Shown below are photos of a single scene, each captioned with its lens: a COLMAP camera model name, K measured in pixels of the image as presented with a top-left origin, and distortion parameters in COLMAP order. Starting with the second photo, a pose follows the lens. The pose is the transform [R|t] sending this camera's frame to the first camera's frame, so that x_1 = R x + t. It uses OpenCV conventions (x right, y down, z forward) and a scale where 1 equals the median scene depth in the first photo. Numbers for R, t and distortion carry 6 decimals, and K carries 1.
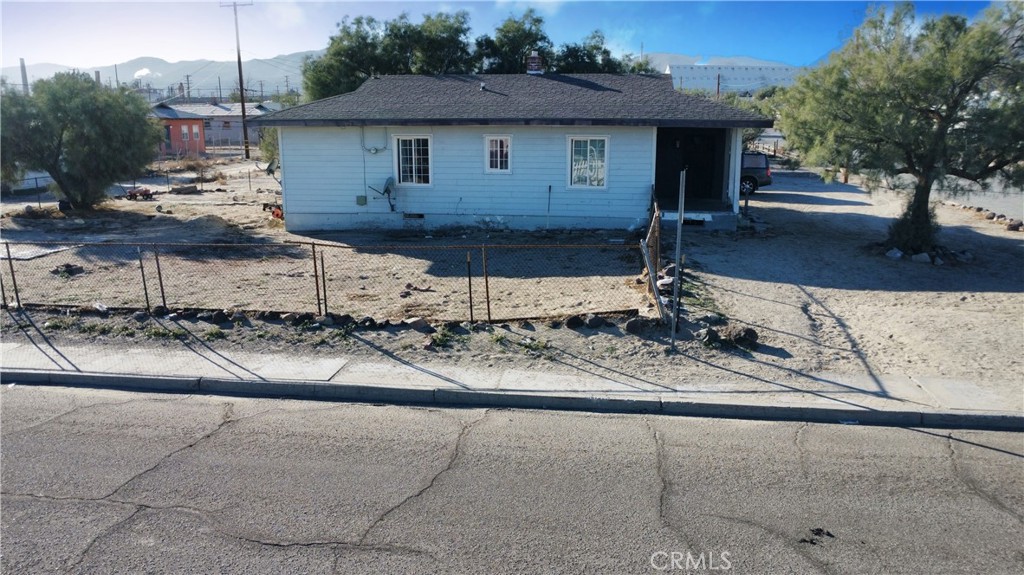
lens RADIAL K [[745.0, 0, 512.8], [0, 745.0, 289.0], [0, 0, 1]] dist [-0.018603, -0.009612]
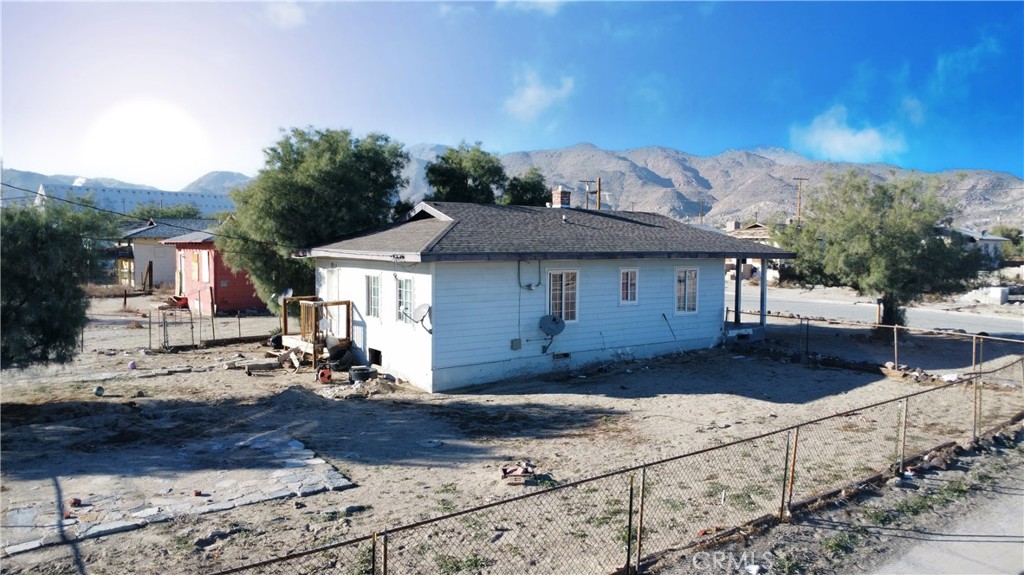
lens RADIAL K [[745.0, 0, 512.3], [0, 745.0, 286.9], [0, 0, 1]] dist [-0.018603, -0.009612]
pose [[0.711909, -0.034894, 0.701404, -0.826977], [0.151639, 0.982841, -0.105015, -0.096195], [-0.685705, 0.181122, 0.704985, 0.388797]]
